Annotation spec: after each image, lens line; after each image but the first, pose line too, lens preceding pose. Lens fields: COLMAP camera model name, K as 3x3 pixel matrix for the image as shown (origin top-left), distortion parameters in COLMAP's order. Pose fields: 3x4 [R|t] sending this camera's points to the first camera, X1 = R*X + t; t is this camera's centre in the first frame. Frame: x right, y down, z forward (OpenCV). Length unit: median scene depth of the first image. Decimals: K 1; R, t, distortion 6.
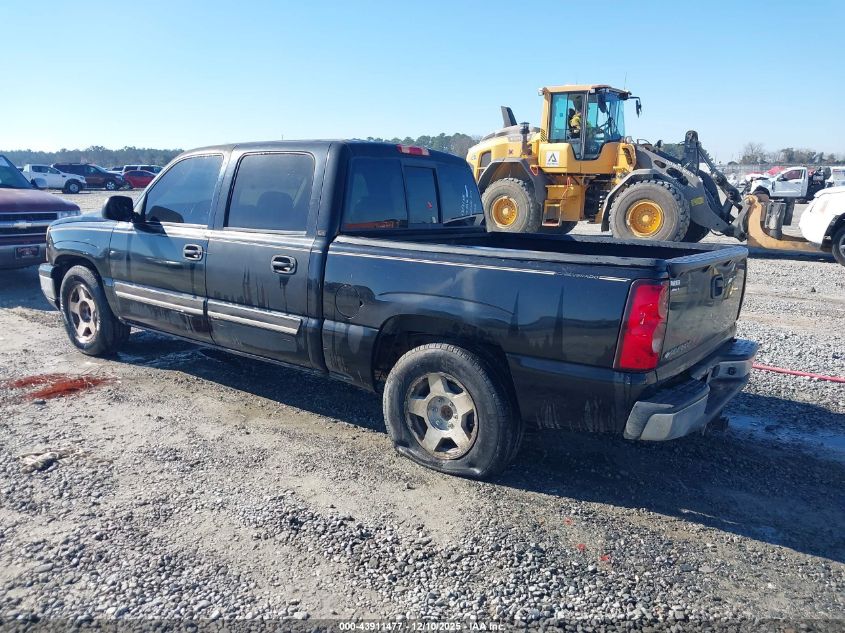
lens RADIAL K [[619.4, 0, 402.5], [0, 619.4, 317.7], [0, 0, 1]] dist [0.134044, -0.204990]
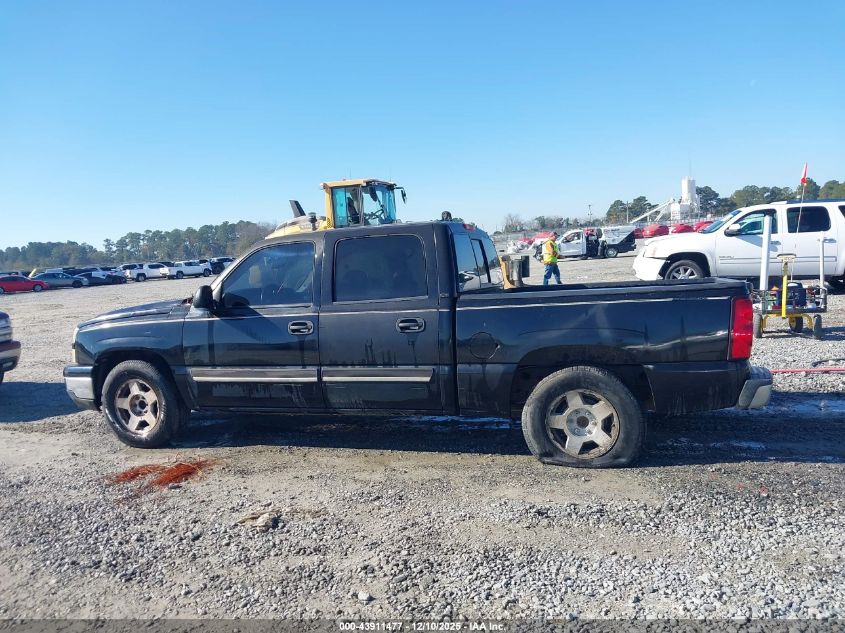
lens RADIAL K [[619.4, 0, 402.5], [0, 619.4, 317.7], [0, 0, 1]] dist [0.134044, -0.204990]
pose [[0.947094, -0.096557, 0.306086, -0.637720], [0.136970, 0.984065, -0.113385, 0.037829], [-0.290261, 0.149311, 0.945228, -0.132311]]
